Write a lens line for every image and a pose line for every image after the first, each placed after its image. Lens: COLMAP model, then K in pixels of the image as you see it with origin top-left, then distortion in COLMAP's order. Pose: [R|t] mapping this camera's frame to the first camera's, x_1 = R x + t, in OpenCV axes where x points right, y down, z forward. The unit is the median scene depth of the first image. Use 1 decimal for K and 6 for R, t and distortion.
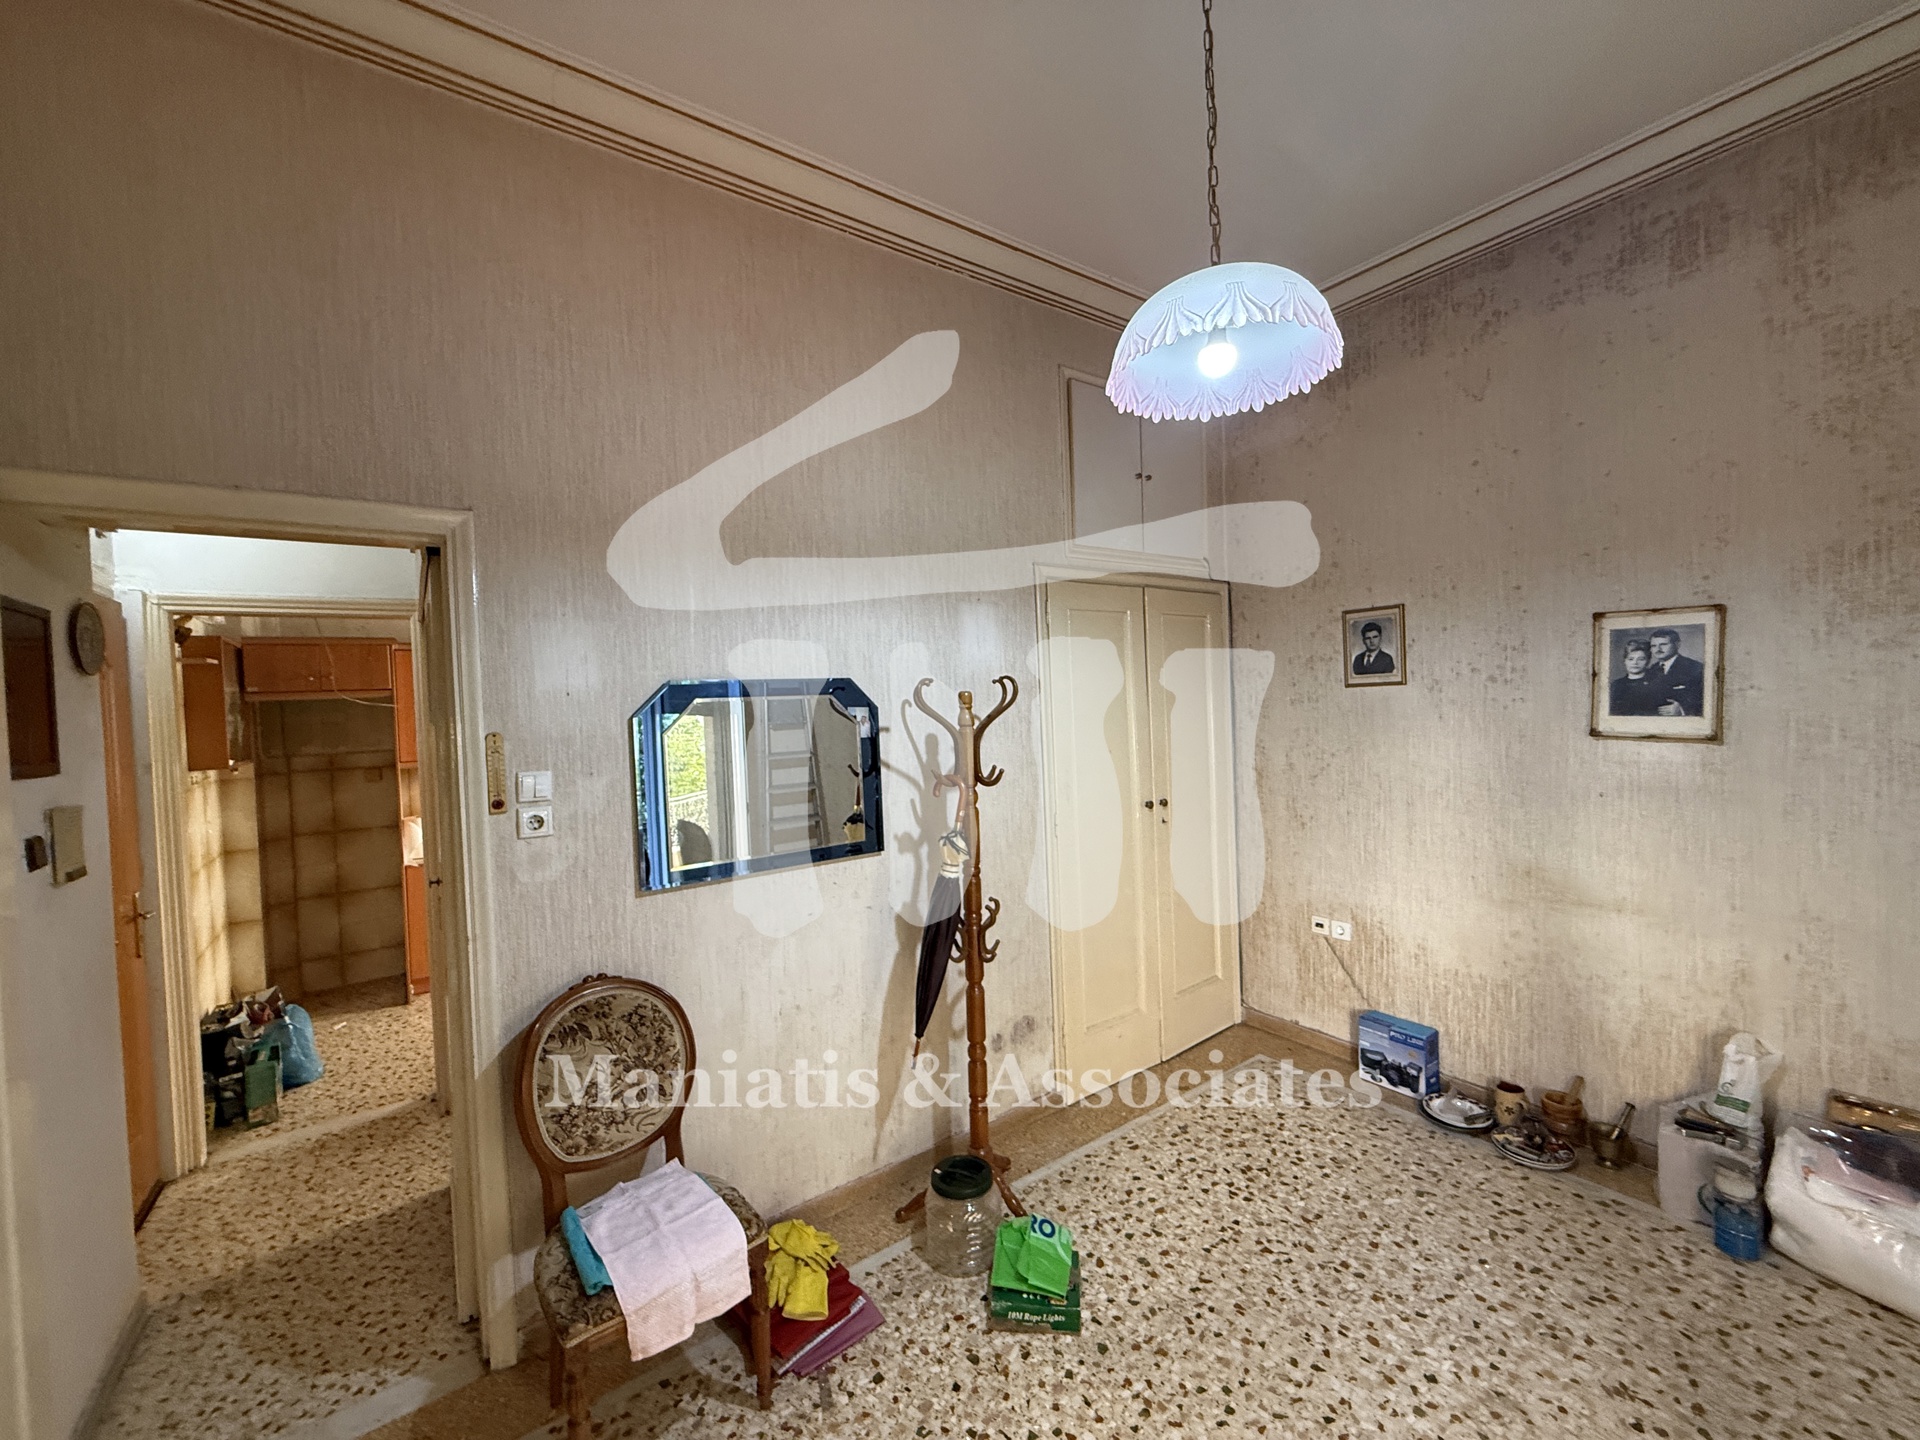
lens RADIAL K [[764.5, 0, 954.5], [0, 764.5, 720.1], [0, 0, 1]] dist [-0.001080, 0.000488]
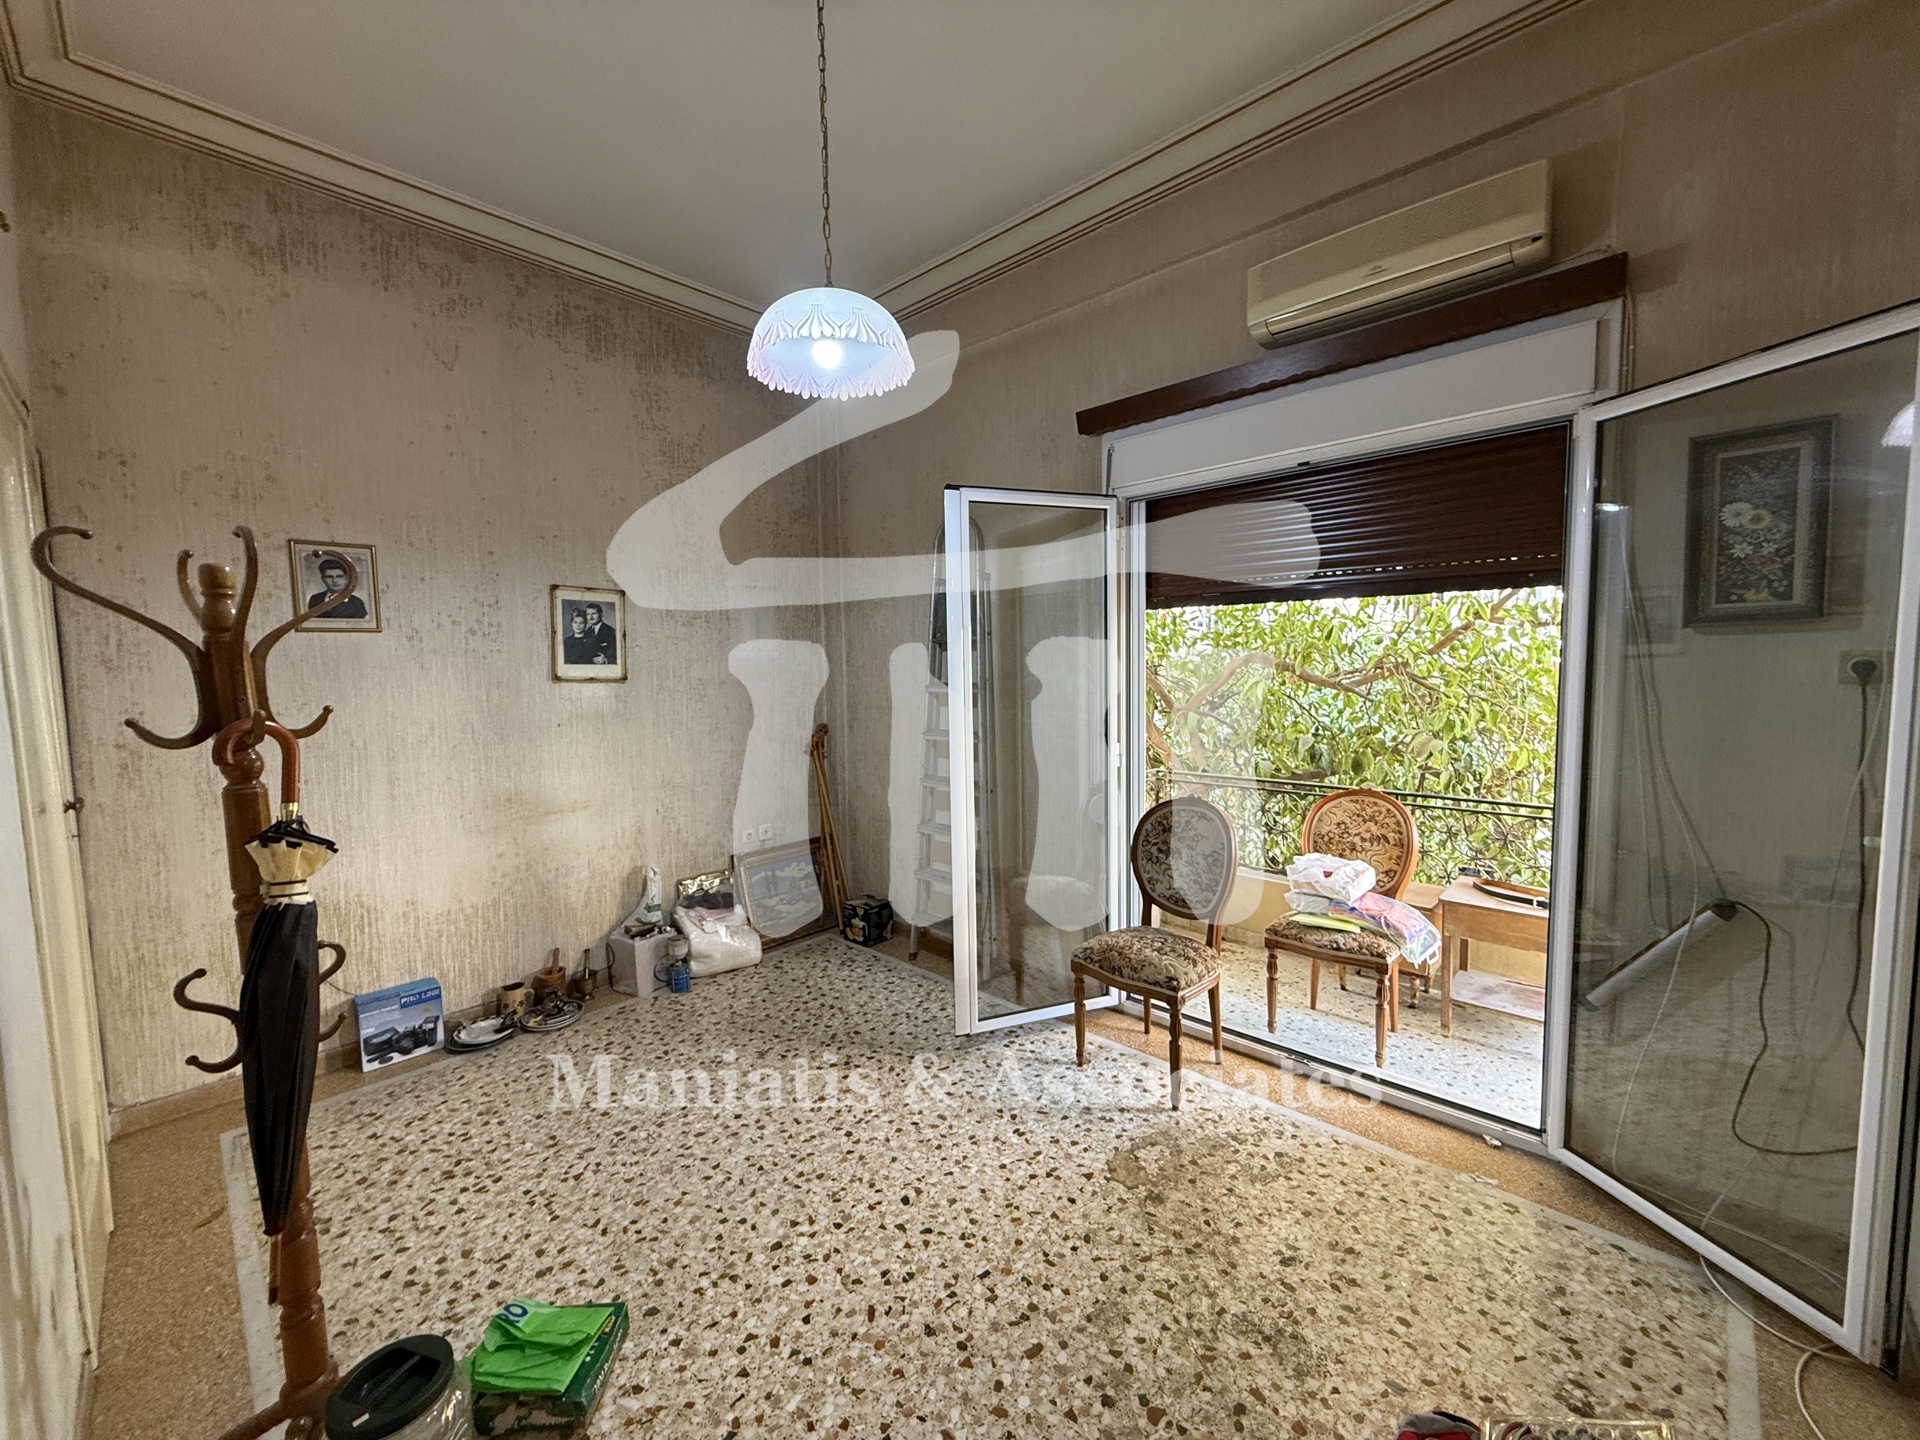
lens RADIAL K [[764.5, 0, 954.9], [0, 764.5, 718.8], [0, 0, 1]] dist [-0.001080, 0.000488]
pose [[-0.177512, -0.031353, 0.983619, -0.588133], [0.046321, 0.998118, 0.040174, 0.069439], [-0.983028, 0.052694, -0.175726, 0.596655]]
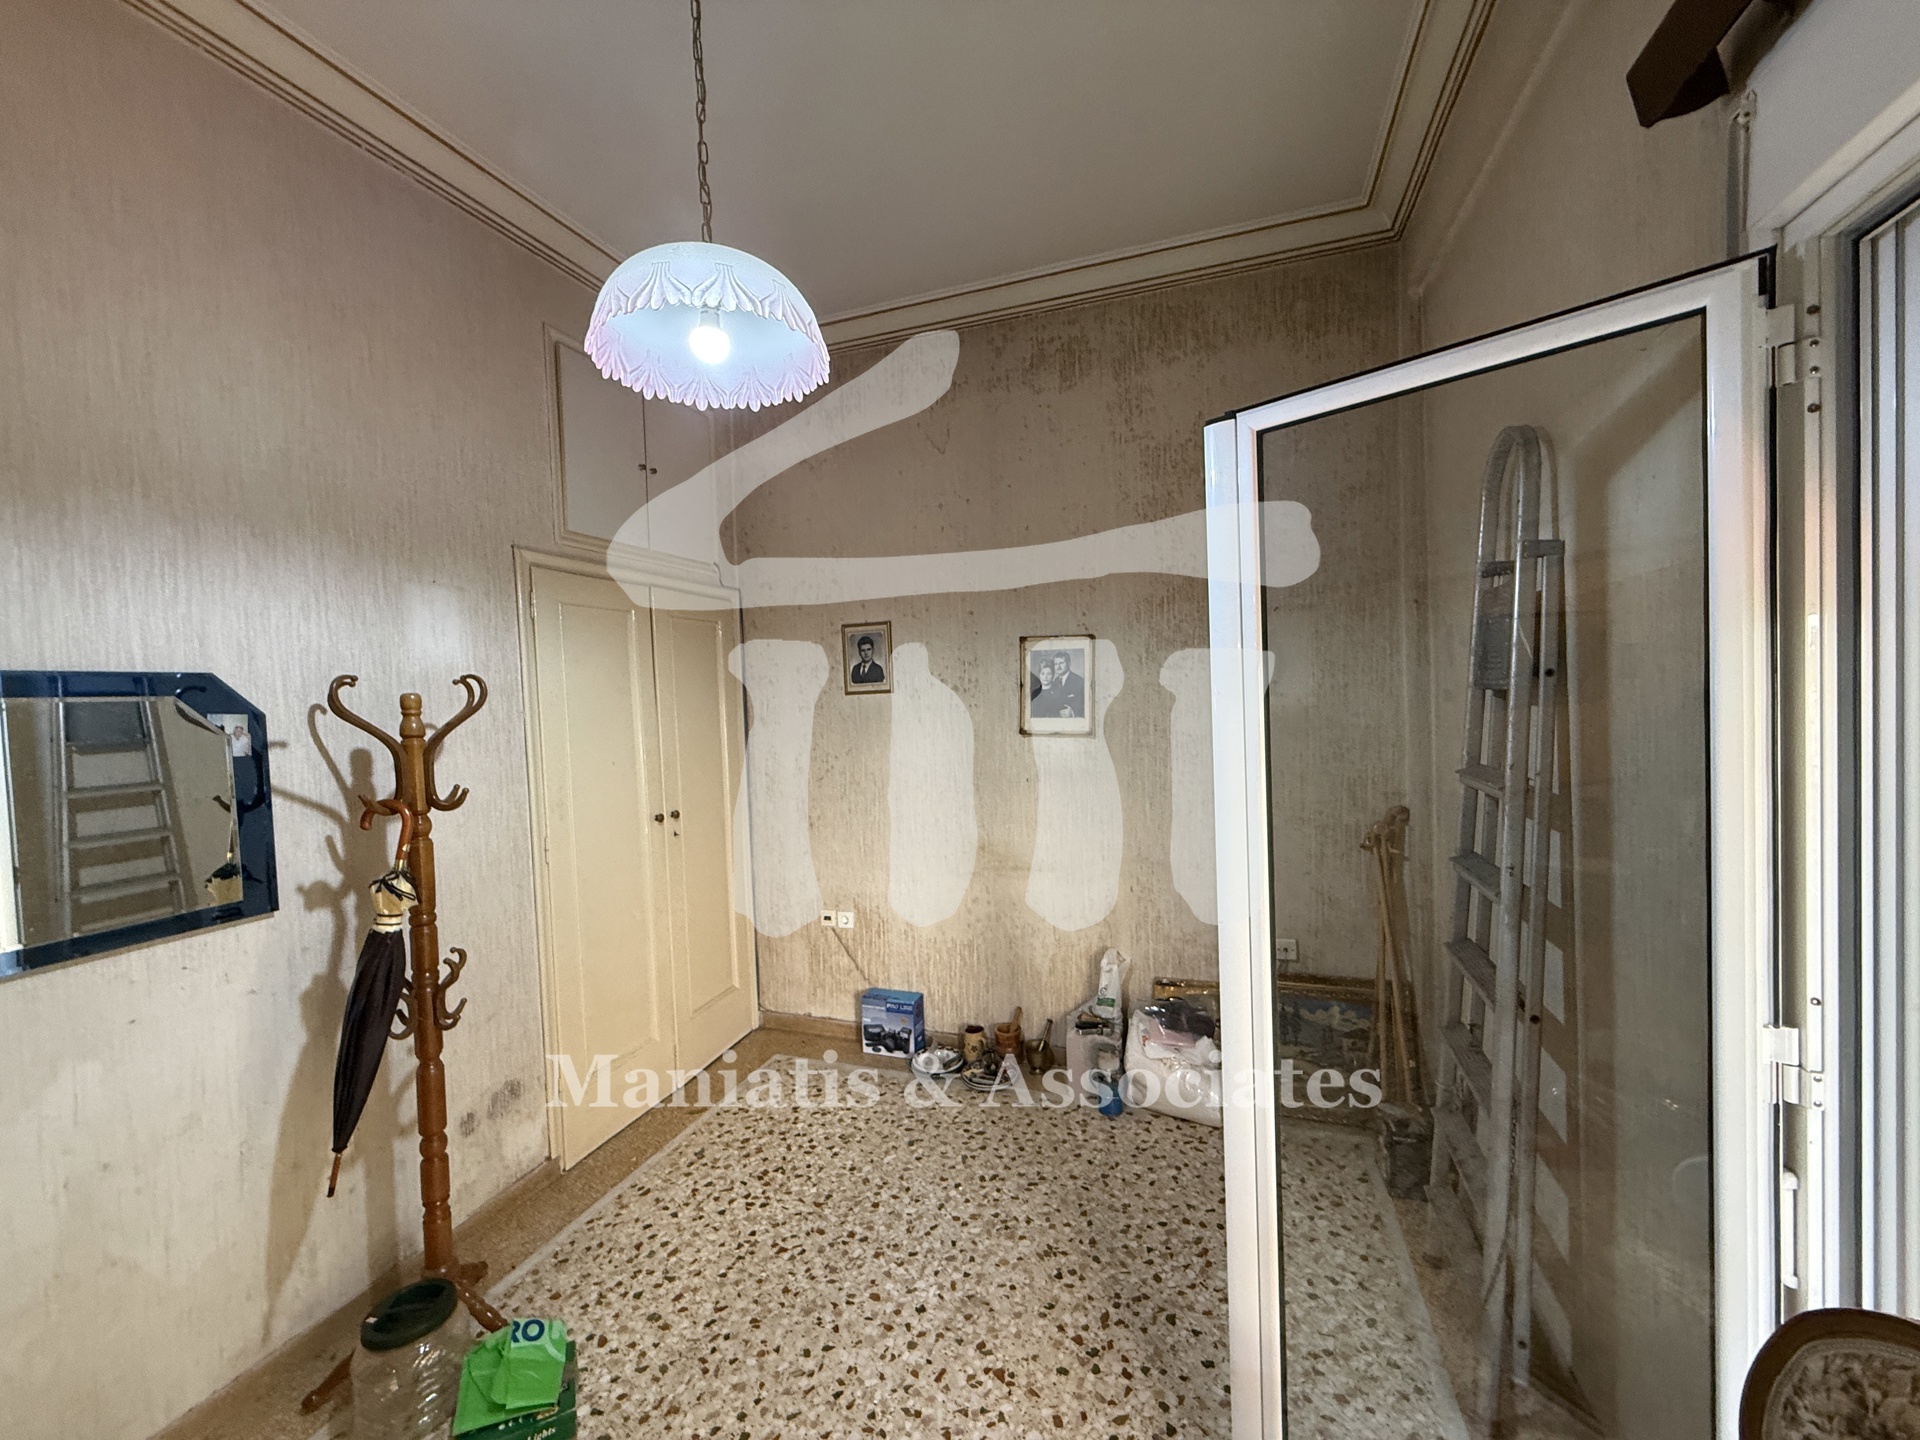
lens RADIAL K [[764.5, 0, 953.8], [0, 764.5, 719.6], [0, 0, 1]] dist [-0.001080, 0.000488]
pose [[0.821557, -0.009445, 0.570048, 0.024804], [0.018440, 0.999780, -0.010010, 0.007812], [-0.569828, 0.018736, 0.821550, 0.027124]]
